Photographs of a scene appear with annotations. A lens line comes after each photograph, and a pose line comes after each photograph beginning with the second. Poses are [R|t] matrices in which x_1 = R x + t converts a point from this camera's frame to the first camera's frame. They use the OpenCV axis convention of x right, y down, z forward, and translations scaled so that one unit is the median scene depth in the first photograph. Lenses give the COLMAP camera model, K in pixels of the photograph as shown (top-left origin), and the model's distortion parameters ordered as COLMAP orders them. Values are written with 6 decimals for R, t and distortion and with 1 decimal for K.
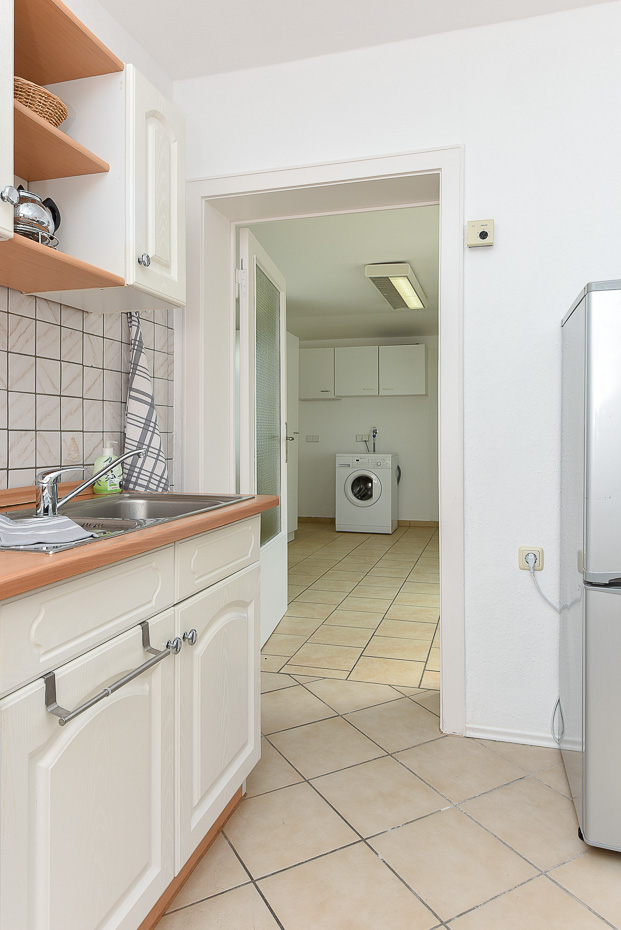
lens RADIAL K [[604.9, 0, 311.3], [0, 604.9, 438.9], [0, 0, 1]] dist [-0.000485, -0.000240]
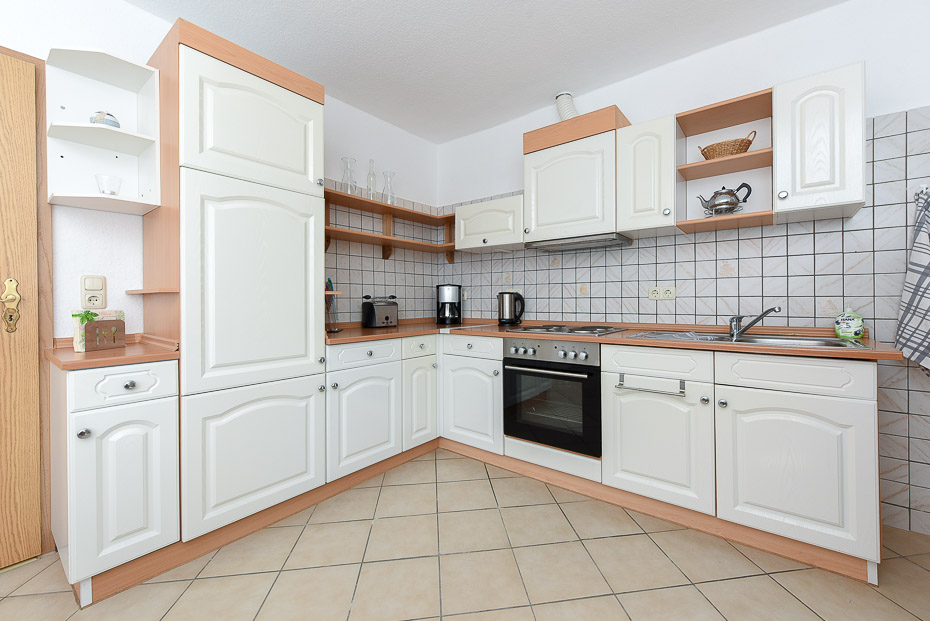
lens RADIAL K [[363.4, 0, 469.6], [0, 363.4, 300.8], [0, 0, 1]] dist [0.000643, -0.000129]
pose [[-0.359762, 0.005727, -0.933026, 0.764283], [0.004262, 0.999981, 0.004494, -0.008638], [0.933034, -0.002360, -0.359780, 0.420261]]
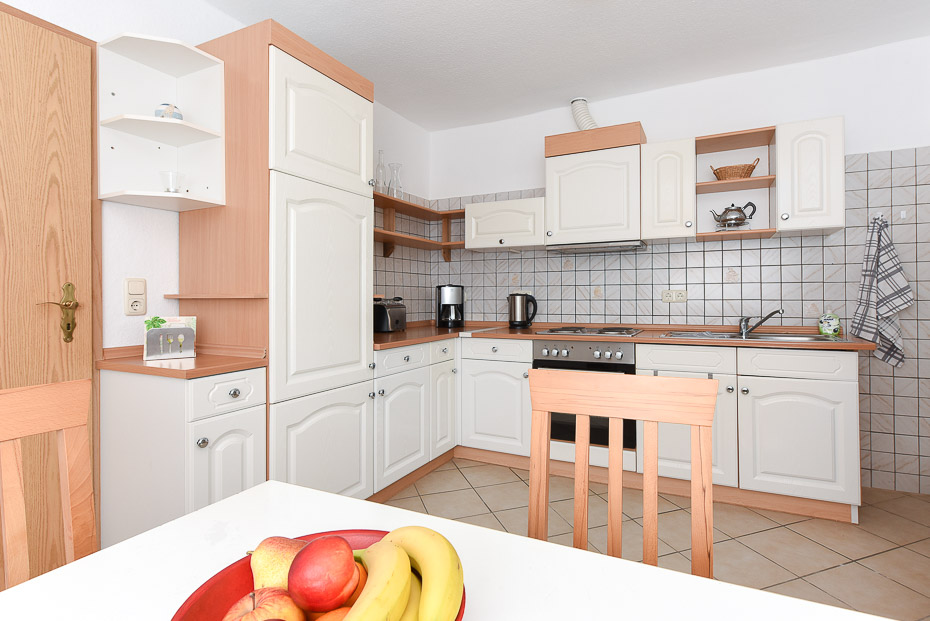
lens RADIAL K [[441.3, 0, 467.8], [0, 441.3, 296.2], [0, 0, 1]] dist [-0.000205, 0.000157]
pose [[-0.179297, 0.000326, -0.983795, 1.065515], [0.003605, 0.999993, -0.000326, -0.026096], [0.983788, -0.003605, -0.179297, 0.162730]]
